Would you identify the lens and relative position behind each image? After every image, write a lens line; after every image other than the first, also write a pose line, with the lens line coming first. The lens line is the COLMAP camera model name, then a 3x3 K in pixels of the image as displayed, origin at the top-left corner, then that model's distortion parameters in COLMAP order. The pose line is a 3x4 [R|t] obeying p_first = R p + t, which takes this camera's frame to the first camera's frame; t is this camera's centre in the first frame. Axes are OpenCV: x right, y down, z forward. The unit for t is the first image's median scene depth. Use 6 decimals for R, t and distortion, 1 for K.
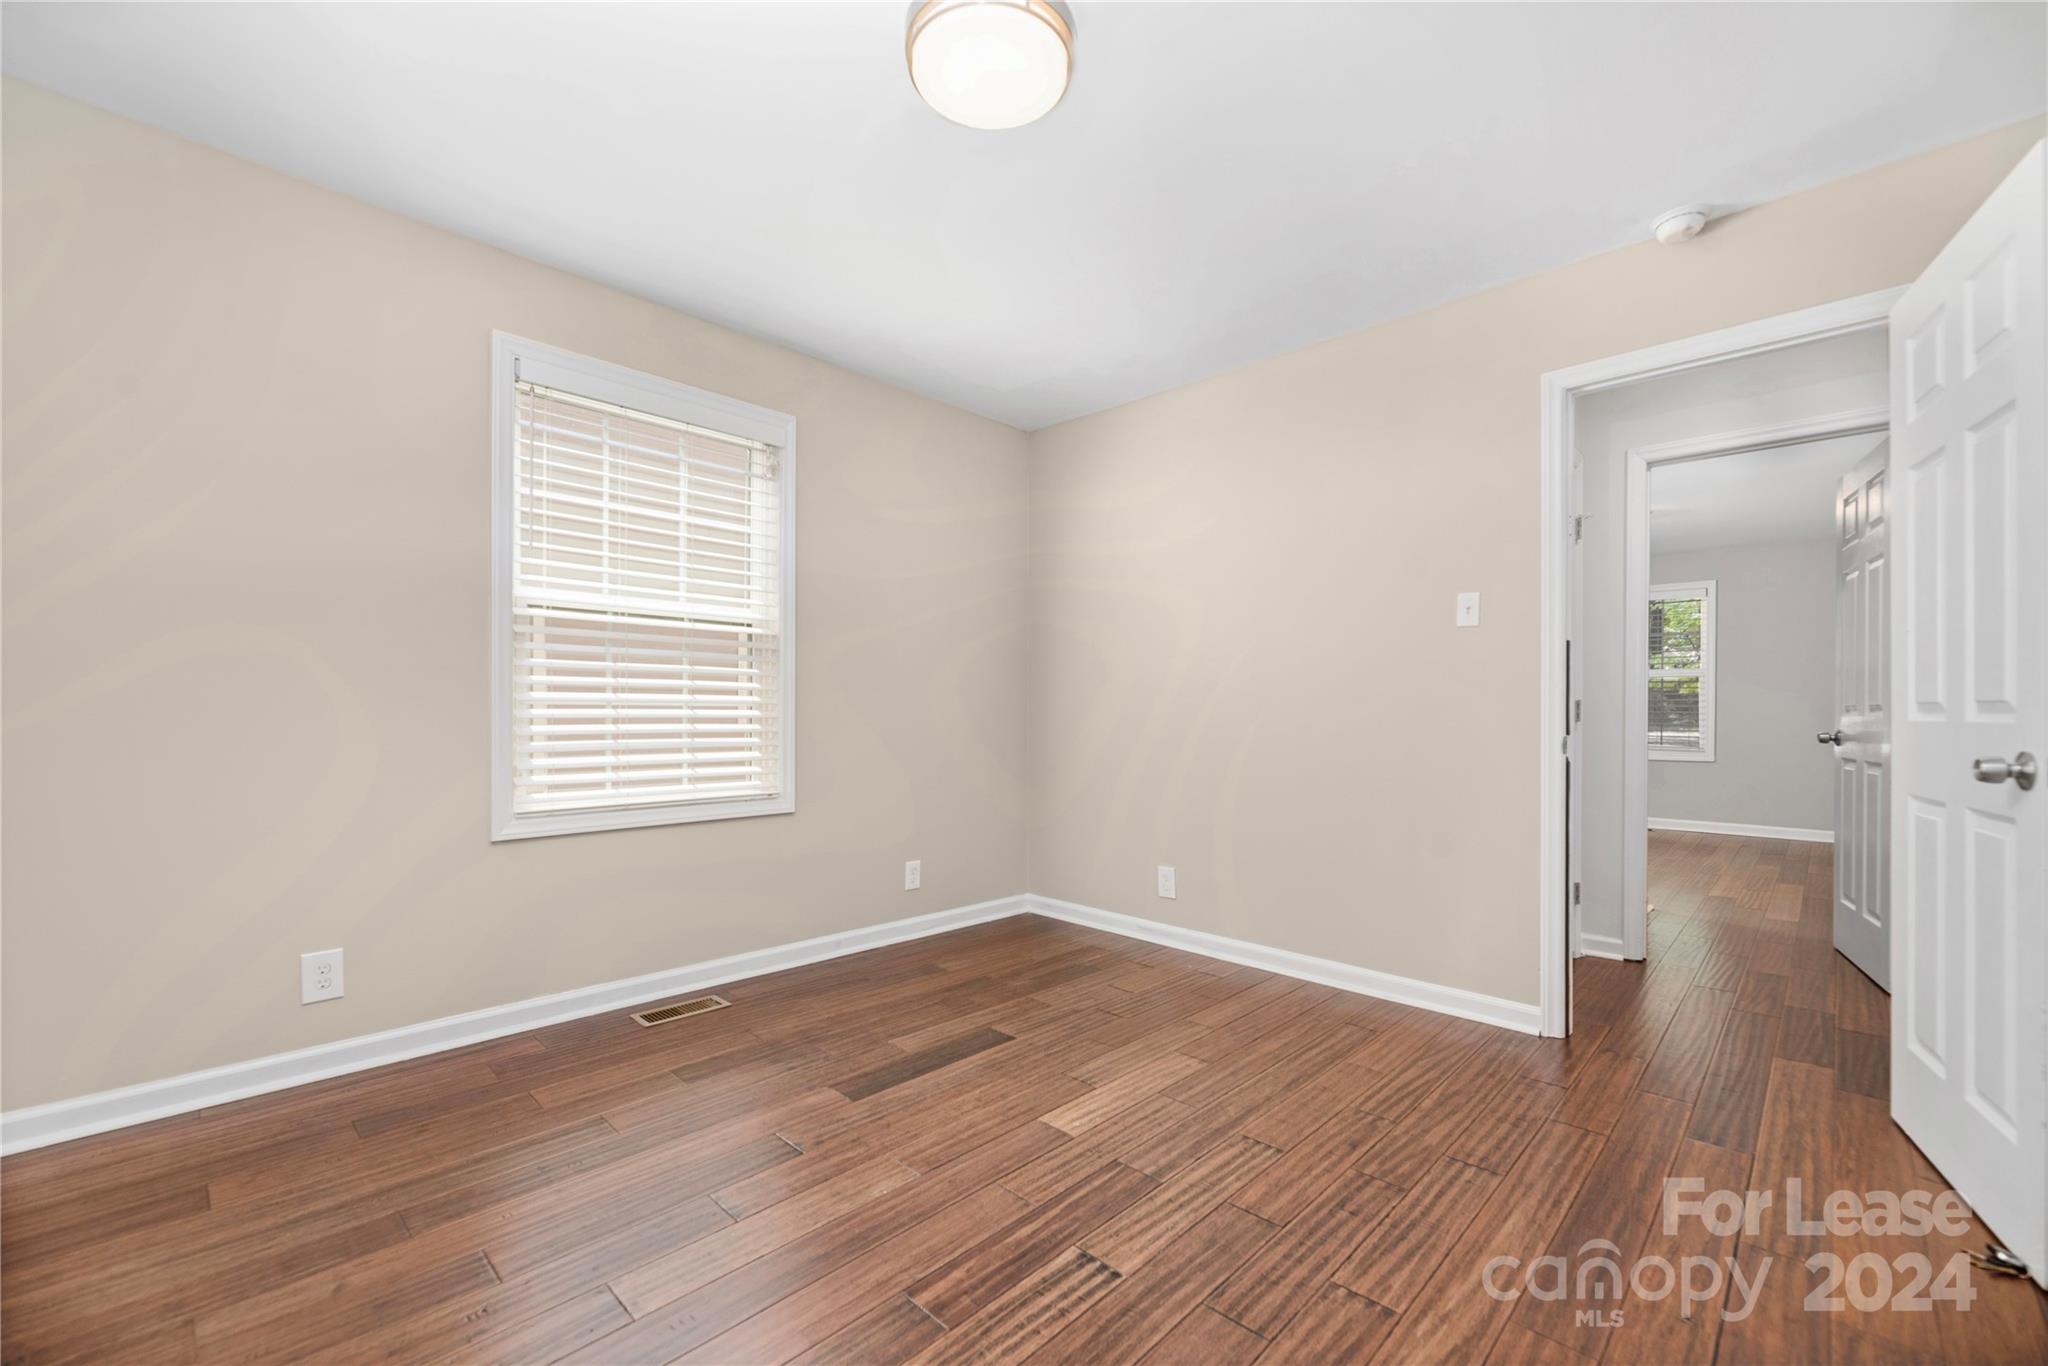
lens RADIAL K [[837.9, 0, 1025.9], [0, 837.9, 704.1], [0, 0, 1]] dist [-0.002704, 0.000608]
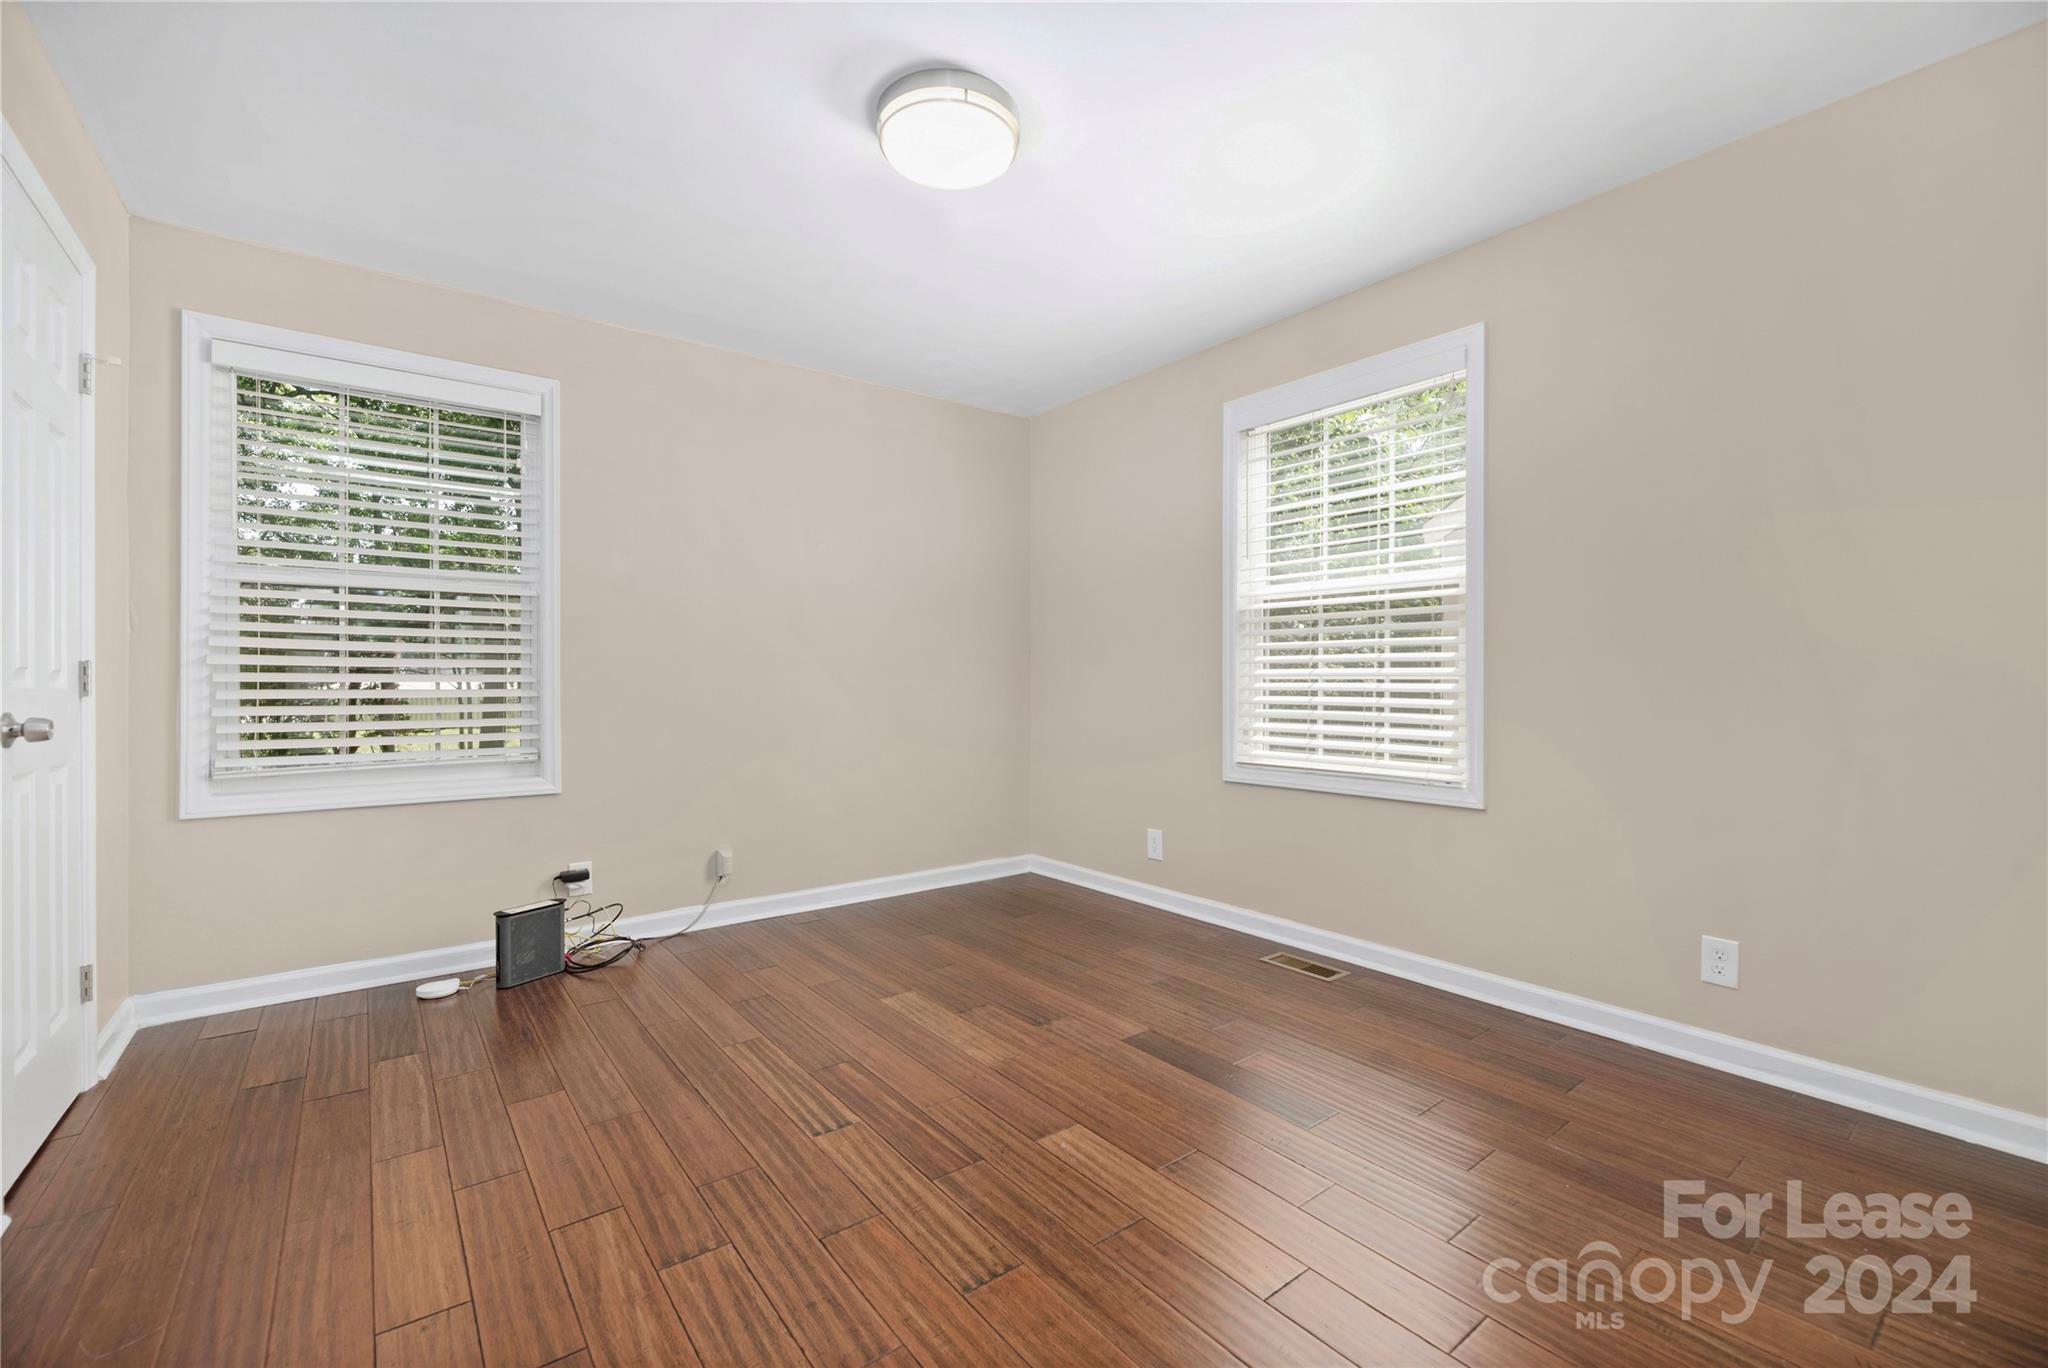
lens RADIAL K [[865.8, 0, 1026.2], [0, 865.8, 675.8], [0, 0, 1]] dist [-0.007297, -0.000569]
pose [[-0.146915, -0.013877, -0.989052, 1.147806], [0.004297, 0.999883, -0.014667, 0.019330], [0.989140, -0.006405, -0.146839, 1.286351]]
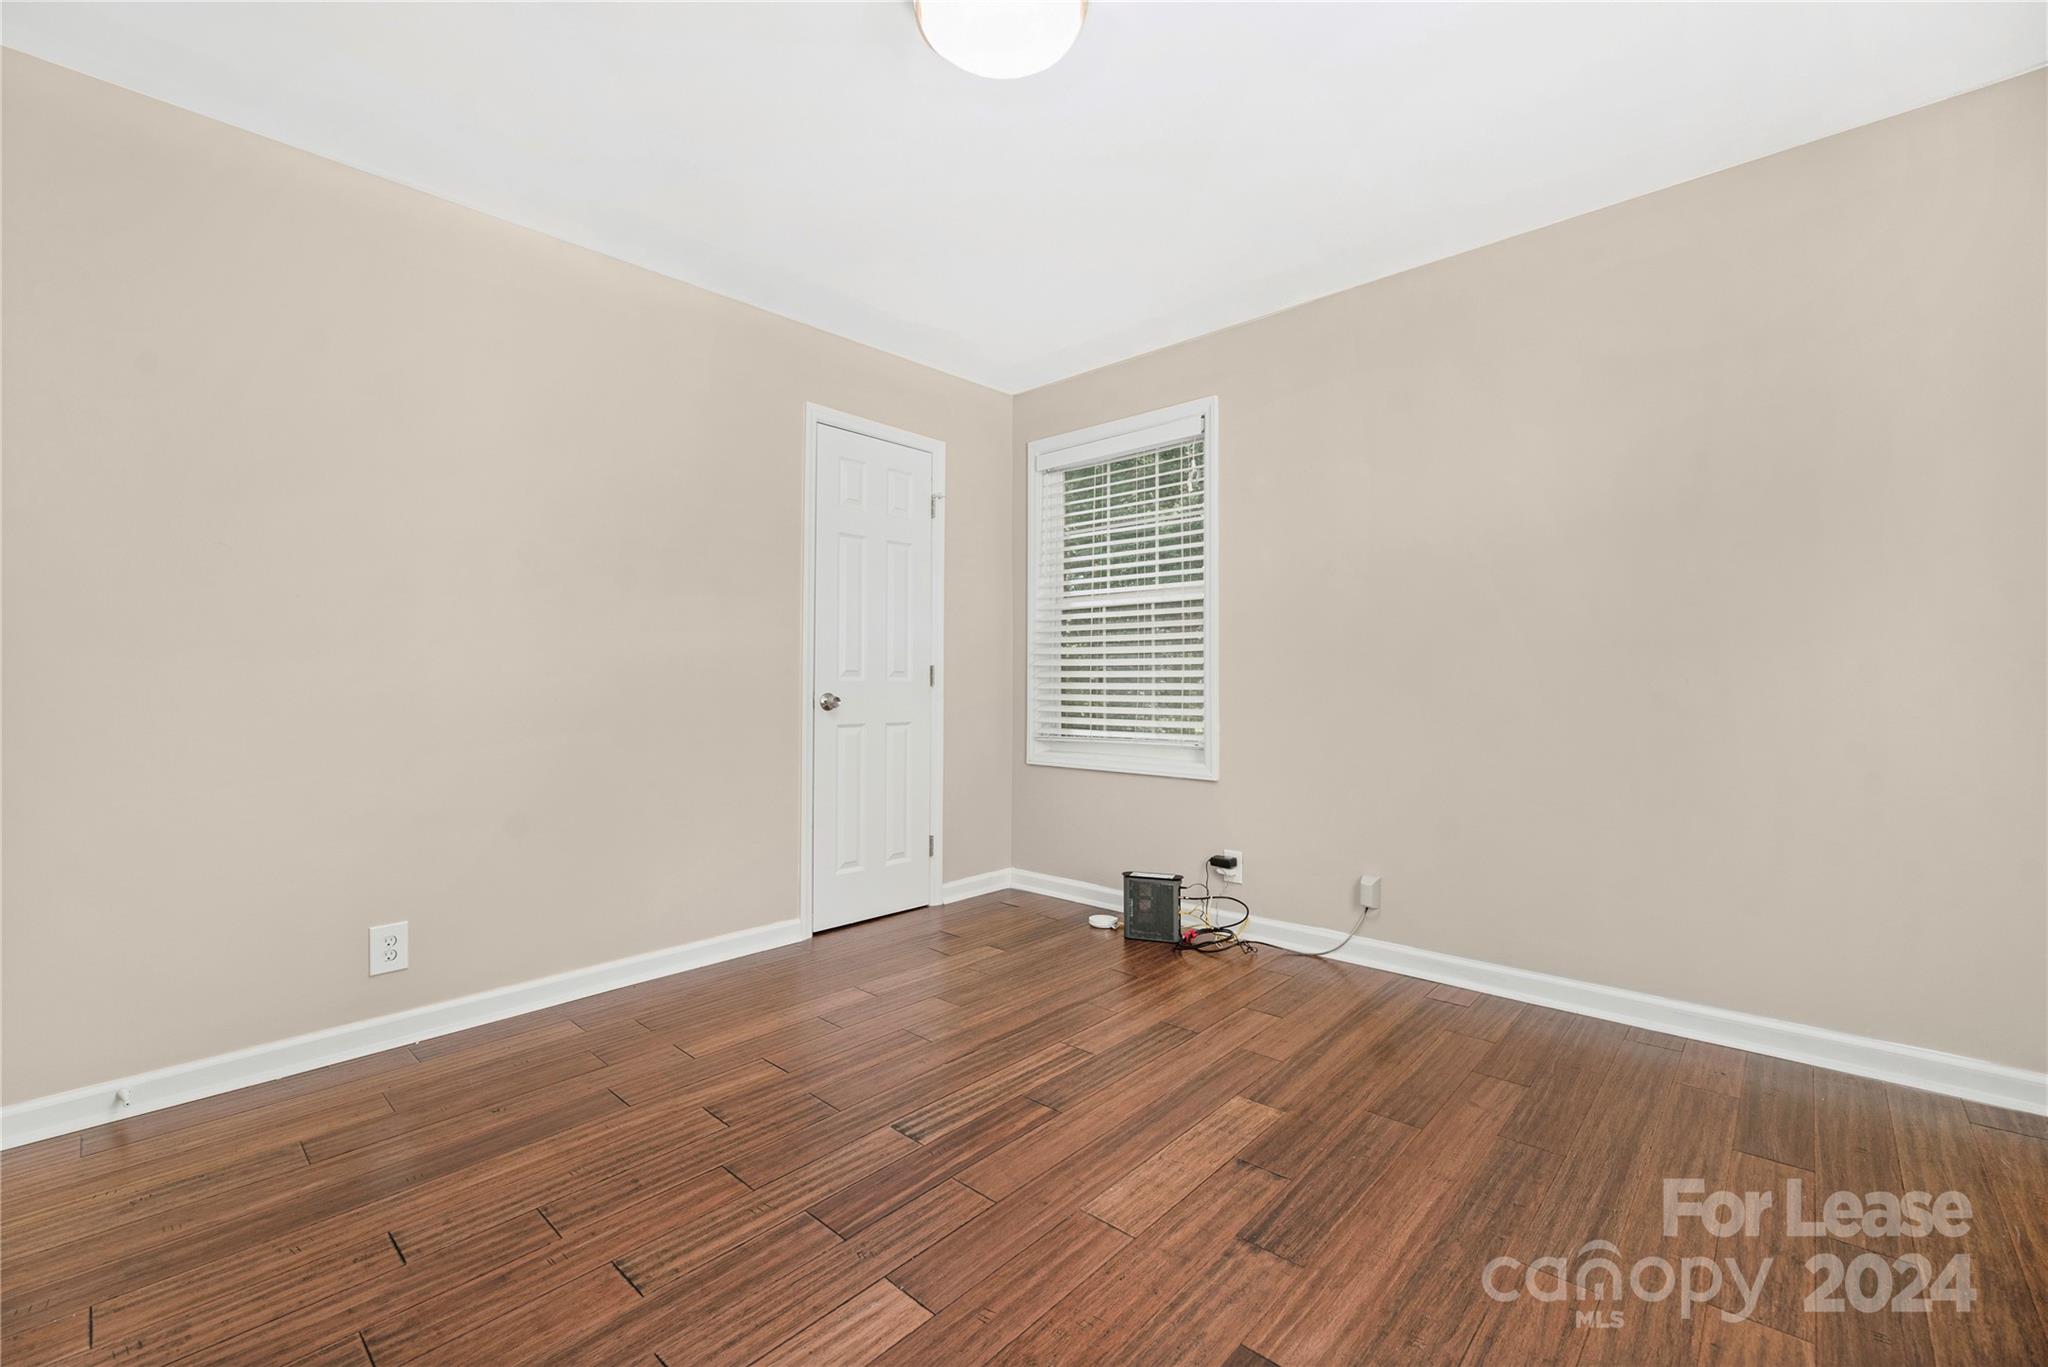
lens RADIAL K [[858.0, 0, 1019.8], [0, 858.0, 673.6], [0, 0, 1]] dist [0.001888, -0.000242]
pose [[-0.999884, -0.003236, -0.014877, -0.049153], [-0.003121, 0.999965, -0.007730, 0.010053], [0.014902, -0.007683, -0.999859, 1.970627]]
